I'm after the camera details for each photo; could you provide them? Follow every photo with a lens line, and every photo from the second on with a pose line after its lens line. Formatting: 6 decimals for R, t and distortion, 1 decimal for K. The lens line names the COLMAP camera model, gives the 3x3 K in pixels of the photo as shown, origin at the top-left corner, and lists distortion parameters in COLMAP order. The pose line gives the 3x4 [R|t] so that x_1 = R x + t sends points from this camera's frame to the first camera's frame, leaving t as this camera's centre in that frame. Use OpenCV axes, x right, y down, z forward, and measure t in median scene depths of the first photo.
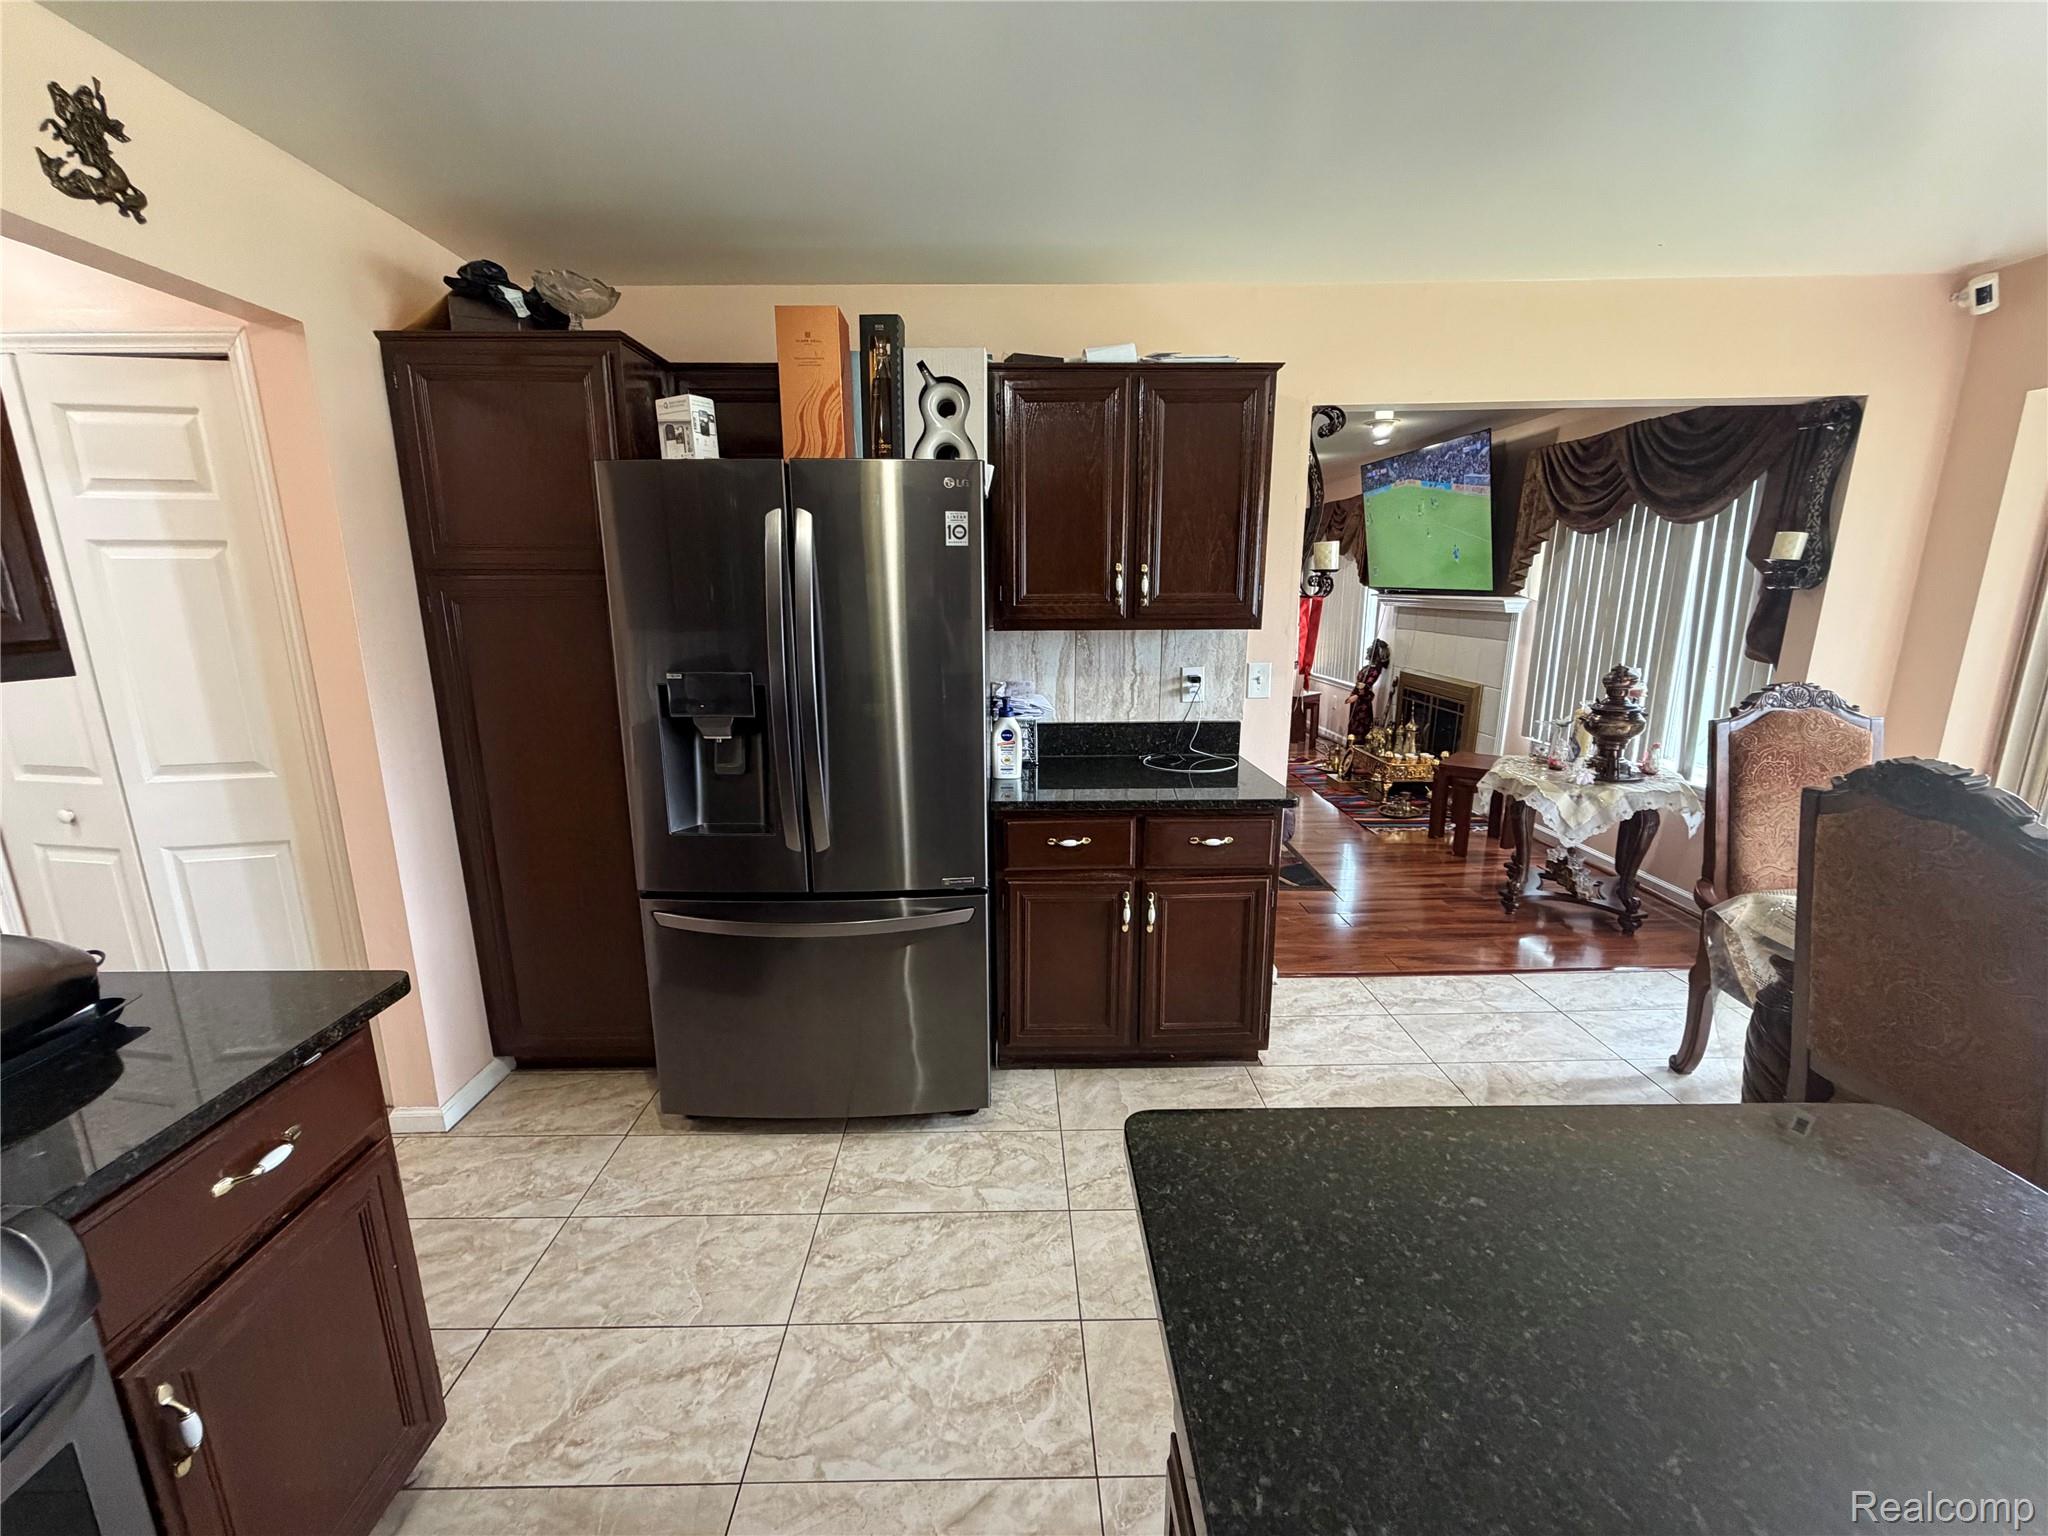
lens RADIAL K [[813.9, 0, 1017.0], [0, 813.9, 770.7], [0, 0, 1]] dist [-0.000398, 0.000444]
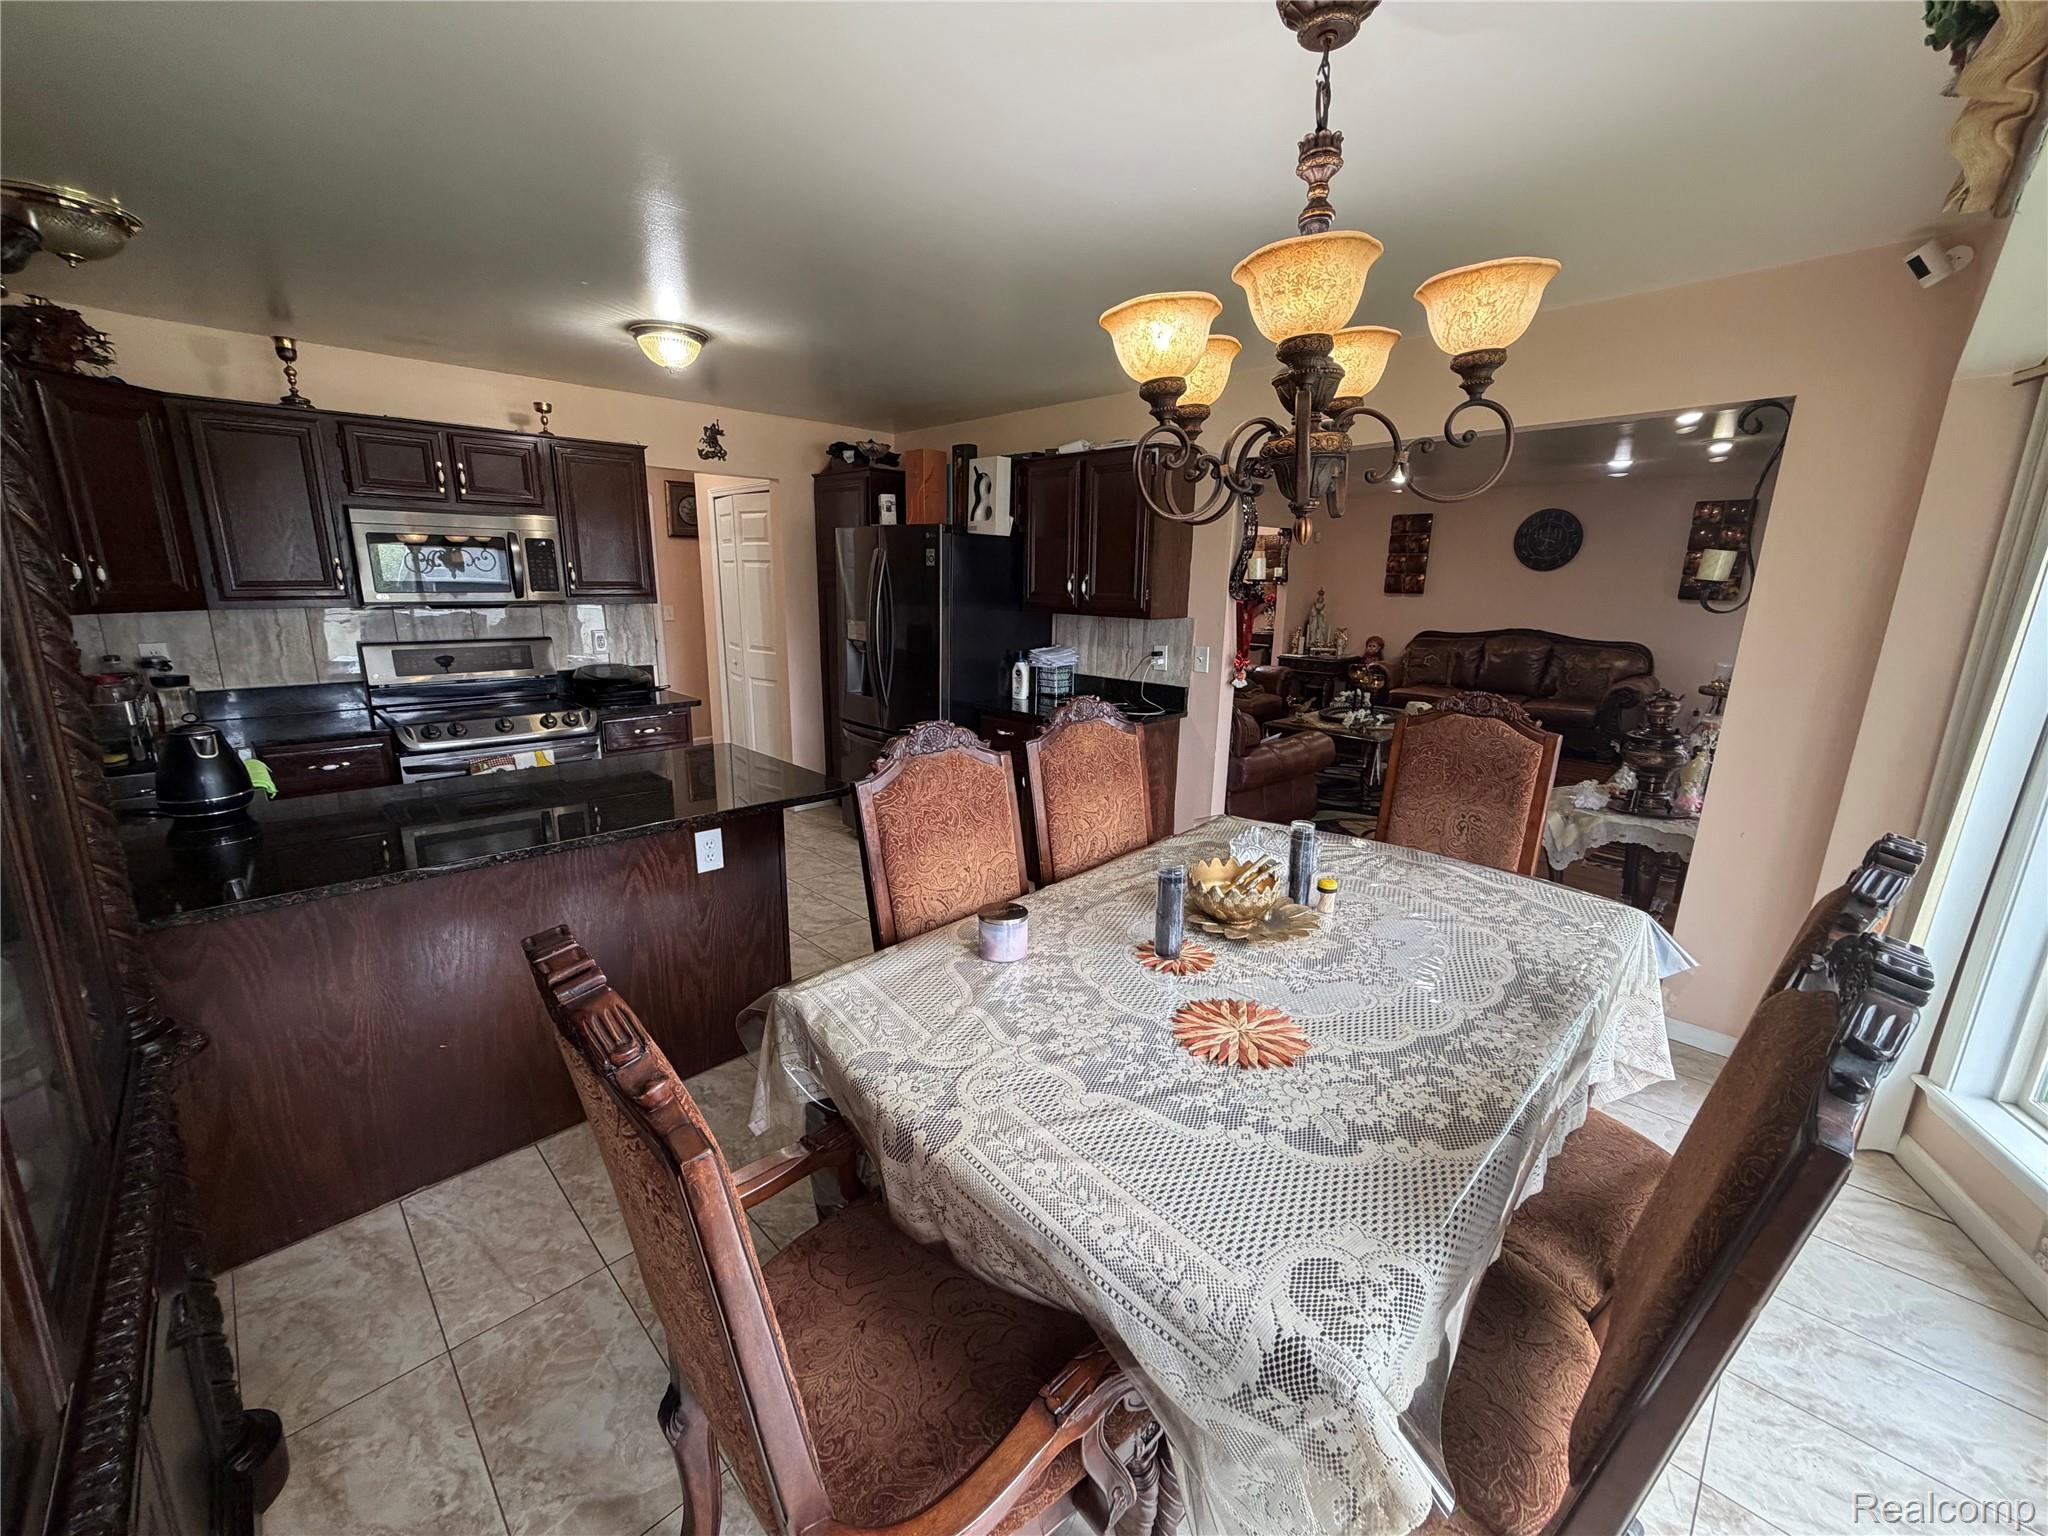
lens RADIAL K [[813.9, 0, 1017.0], [0, 813.9, 770.7], [0, 0, 1]] dist [-0.000398, 0.000444]
pose [[0.690571, 0.185809, -0.698989, 1.216111], [-0.176362, 0.980525, 0.086409, 0.010218], [0.701432, 0.063604, 0.709892, -0.198677]]
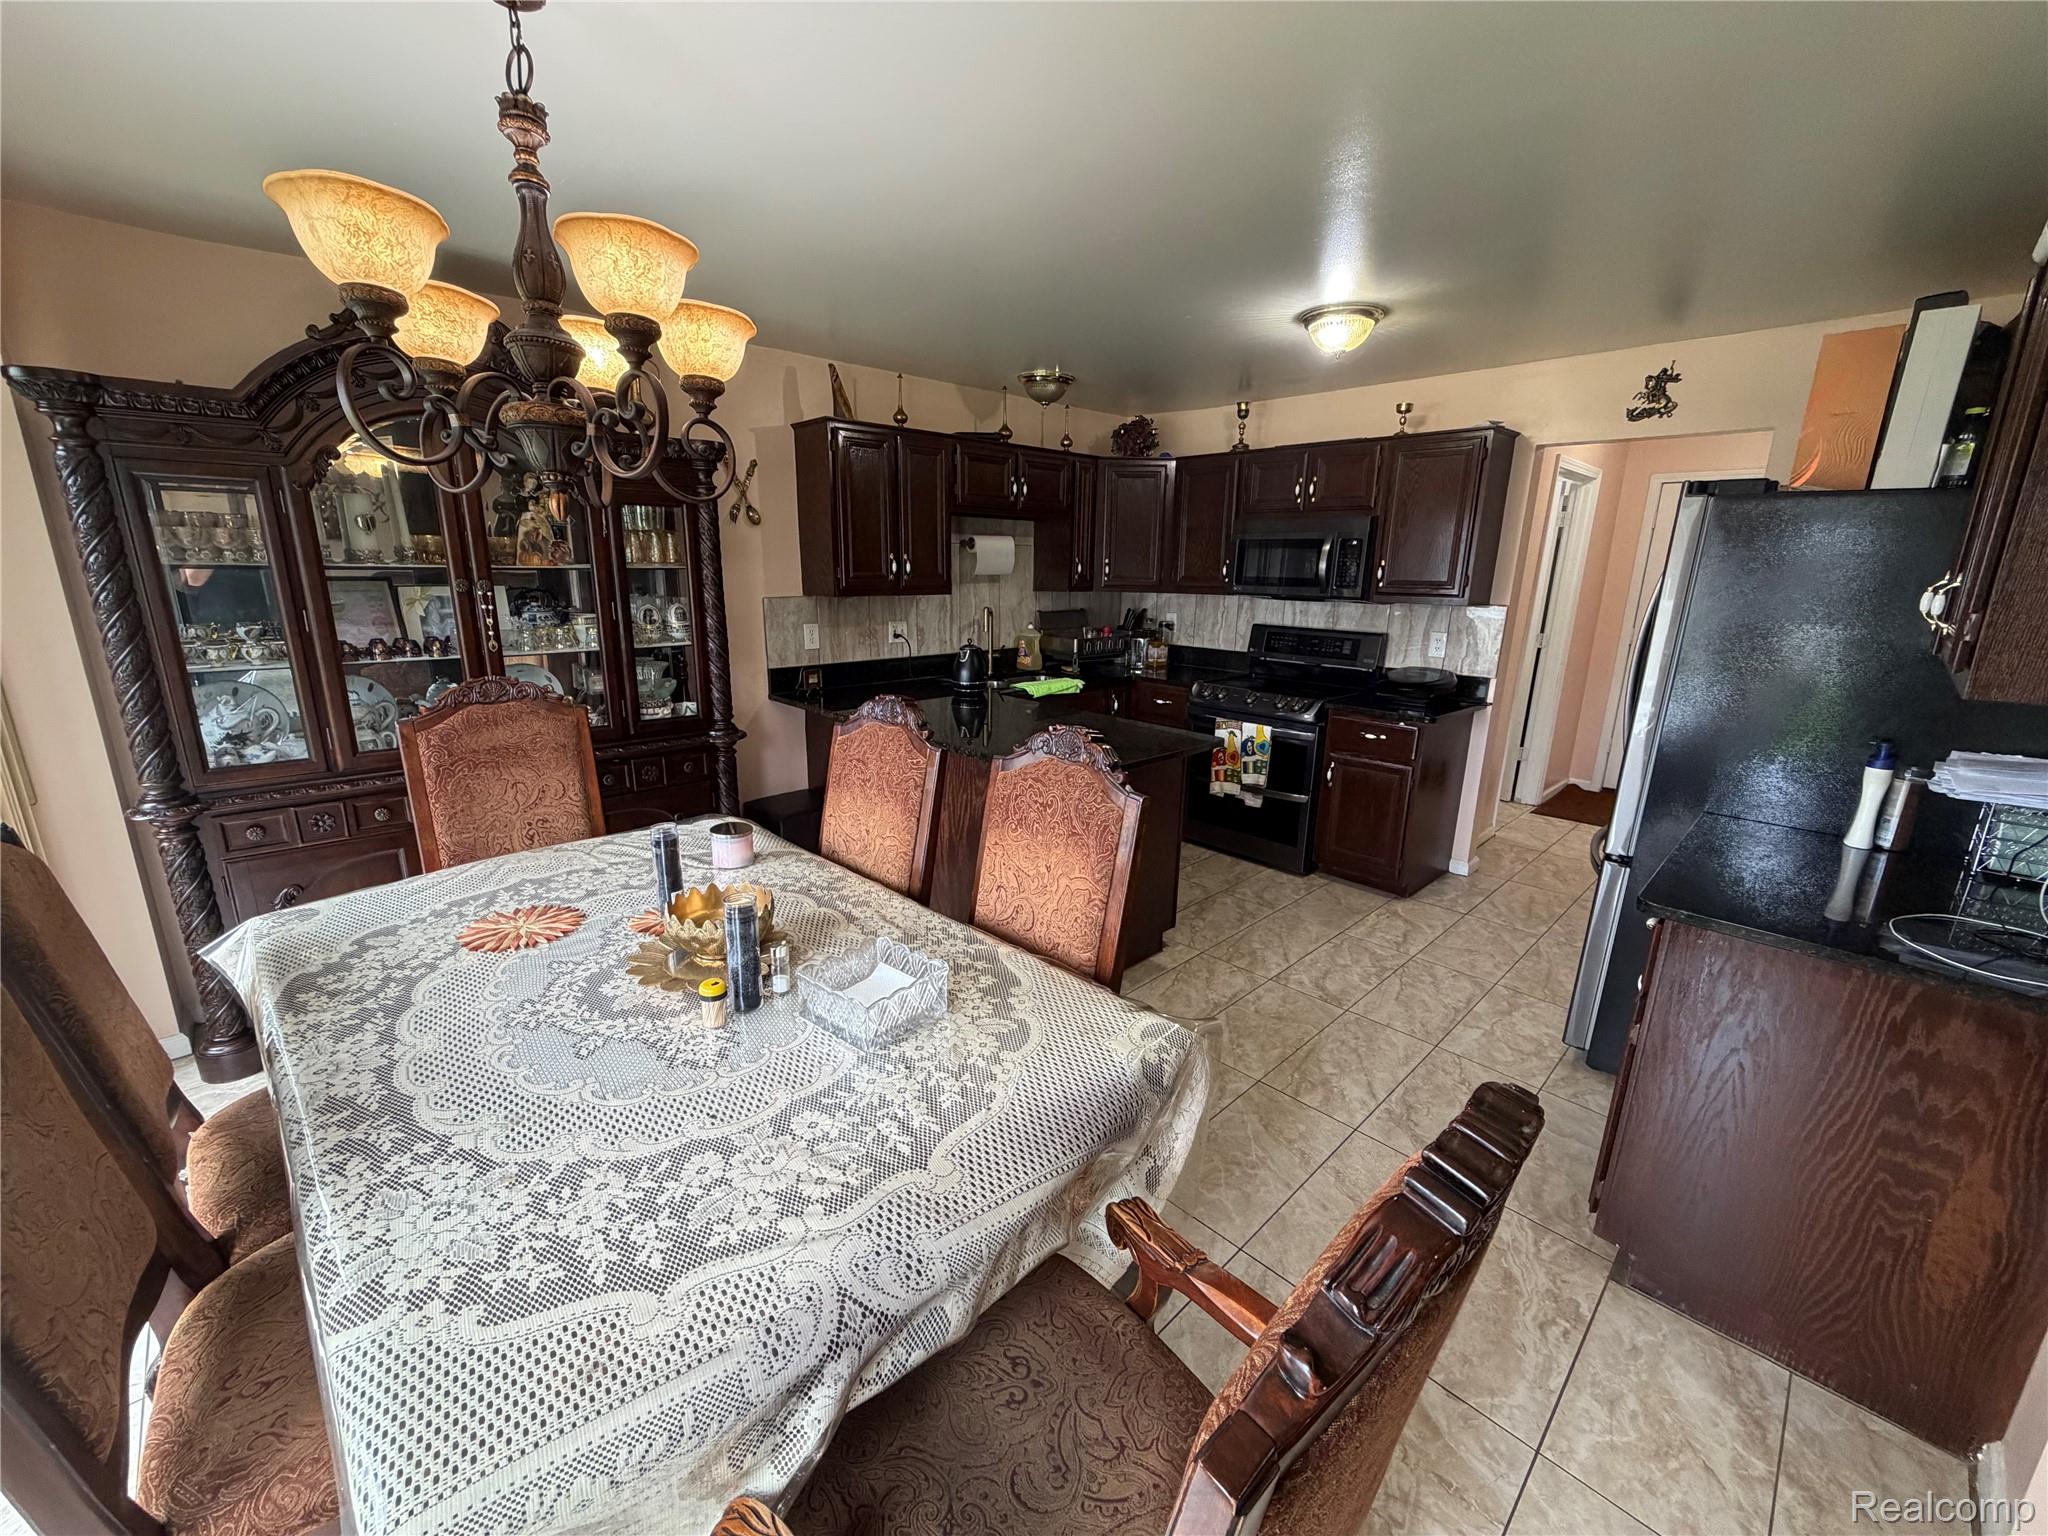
lens RADIAL K [[813.9, 0, 1017.0], [0, 813.9, 770.7], [0, 0, 1]] dist [-0.000398, 0.000444]
pose [[-0.731004, 0.168514, -0.661238, 1.094040], [-0.155853, 0.902183, 0.402214, -0.245847], [0.664336, 0.397077, -0.633236, 0.945877]]
